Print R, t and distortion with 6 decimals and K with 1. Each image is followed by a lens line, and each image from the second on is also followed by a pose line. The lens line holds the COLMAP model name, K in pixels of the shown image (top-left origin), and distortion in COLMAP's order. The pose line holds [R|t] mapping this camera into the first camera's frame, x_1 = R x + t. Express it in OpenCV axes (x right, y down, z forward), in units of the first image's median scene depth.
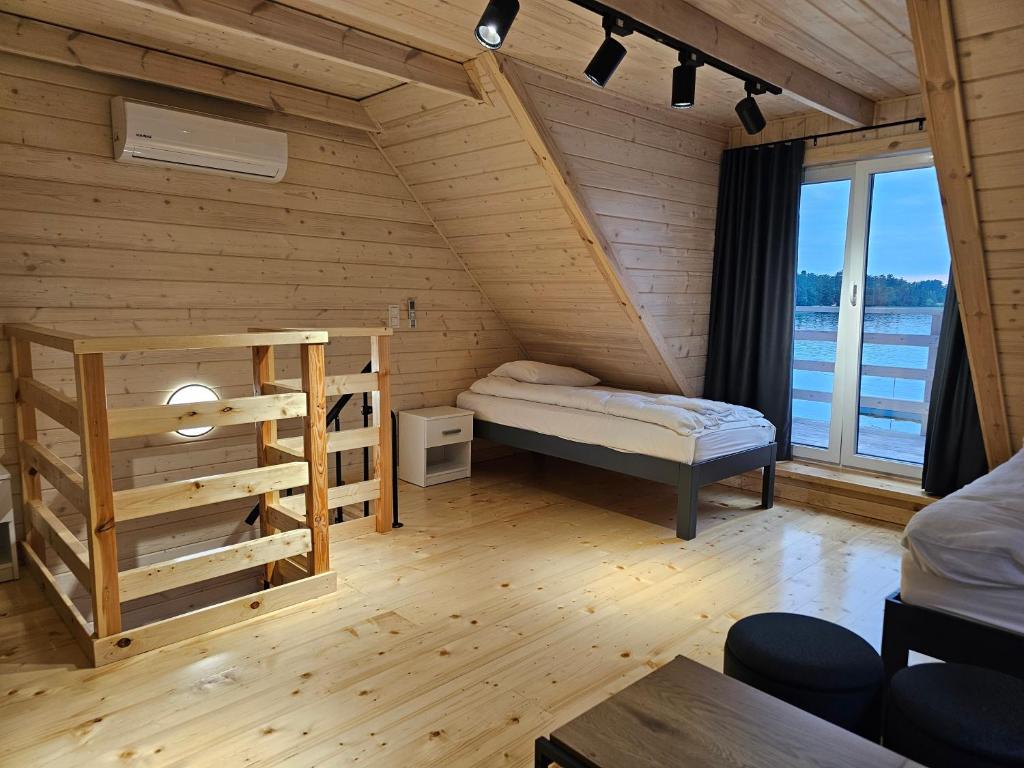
lens RADIAL K [[680.8, 0, 510.5], [0, 680.8, 385.1], [0, 0, 1]] dist [0.024472, -0.008611]
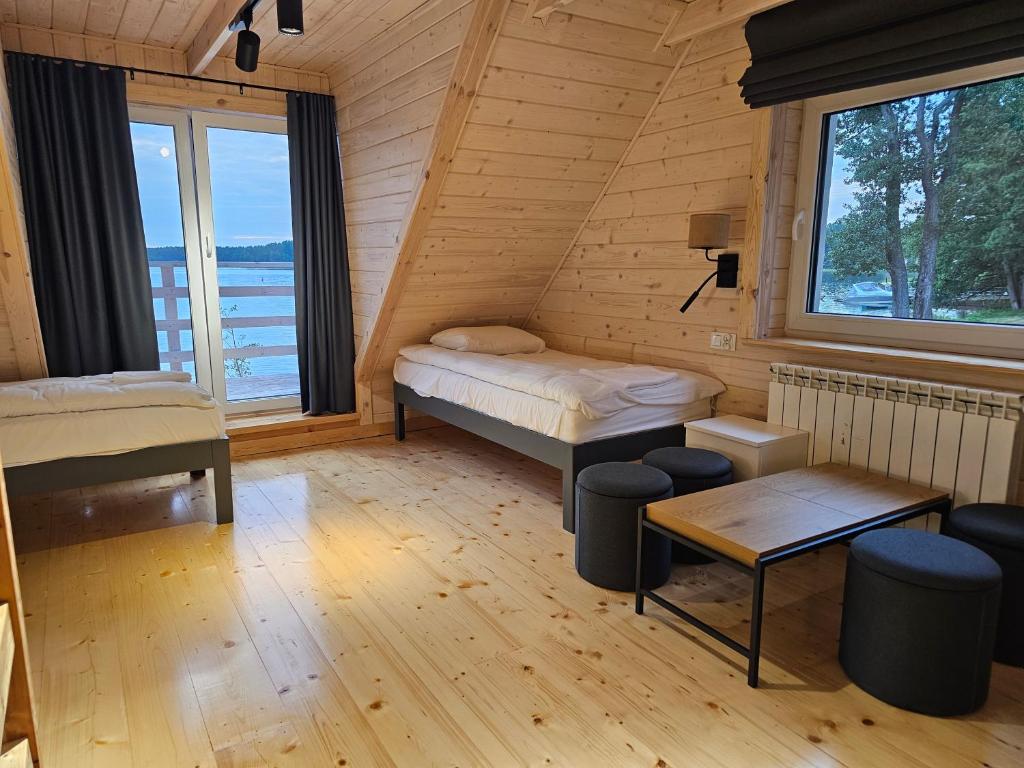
lens RADIAL K [[680.8, 0, 509.4], [0, 680.8, 391.5], [0, 0, 1]] dist [0.024472, -0.008611]
pose [[0.188584, -0.196646, 0.962168, -0.449402], [0.126970, 0.976406, 0.174670, -0.045930], [-0.973814, 0.089226, 0.209103, 0.391376]]
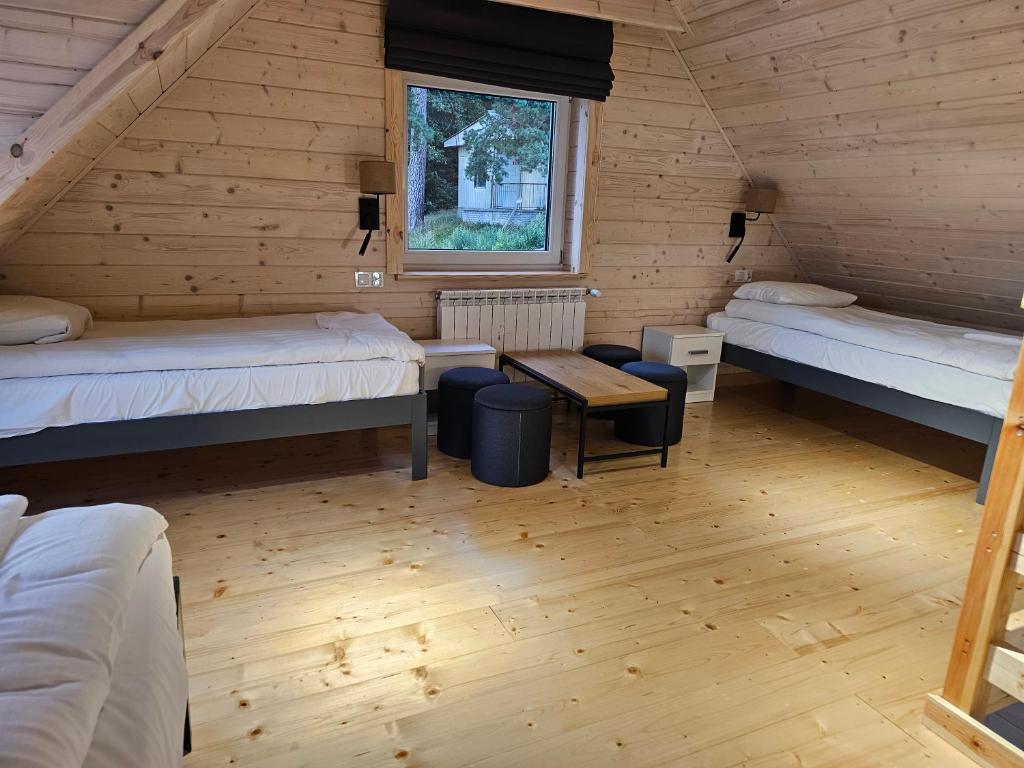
lens RADIAL K [[680.8, 0, 513.0], [0, 680.8, 378.6], [0, 0, 1]] dist [0.024472, -0.008611]
pose [[-0.952805, -0.128907, 0.274855, -0.031492], [-0.021049, 0.931245, 0.363785, -0.140467], [-0.302852, 0.340831, -0.890008, 1.114396]]
